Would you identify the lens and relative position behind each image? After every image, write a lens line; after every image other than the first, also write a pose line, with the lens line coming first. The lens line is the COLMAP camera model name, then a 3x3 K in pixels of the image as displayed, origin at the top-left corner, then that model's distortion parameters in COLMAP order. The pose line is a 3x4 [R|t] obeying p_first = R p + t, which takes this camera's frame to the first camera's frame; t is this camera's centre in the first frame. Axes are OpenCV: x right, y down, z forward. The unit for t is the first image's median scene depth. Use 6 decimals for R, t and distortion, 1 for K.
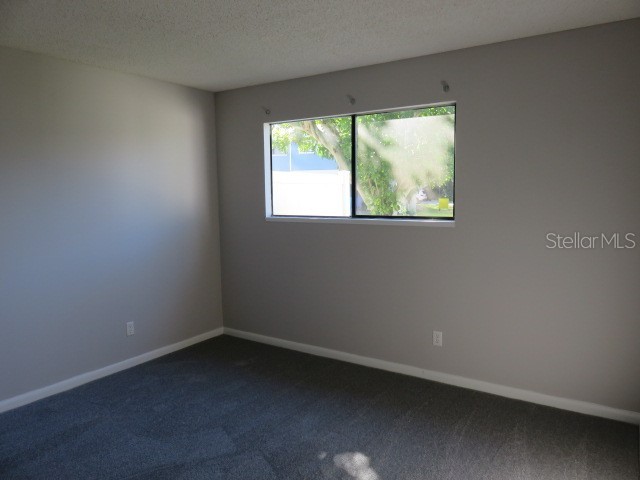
lens RADIAL K [[477.9, 0, 320.0], [0, 477.9, 240.0], [0, 0, 1]] dist [-0.005242, -0.000561]
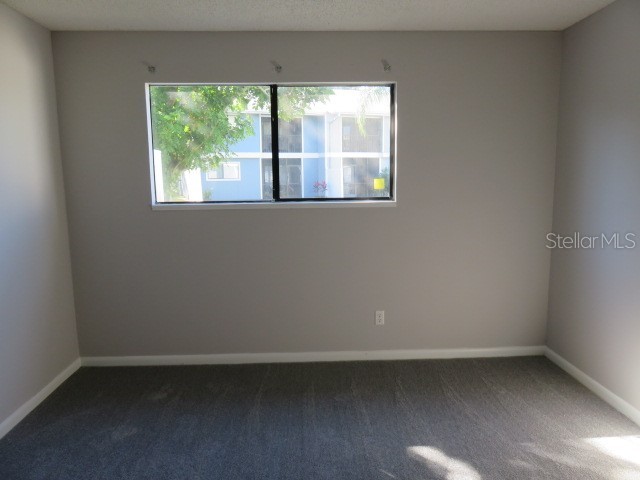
lens RADIAL K [[477.9, 0, 320.0], [0, 477.9, 240.0], [0, 0, 1]] dist [-0.005242, -0.000561]
pose [[0.807069, -0.079868, 0.585031, -0.395205], [0.062339, 0.996798, 0.050083, -0.015007], [-0.587158, -0.003950, 0.809463, 0.232746]]
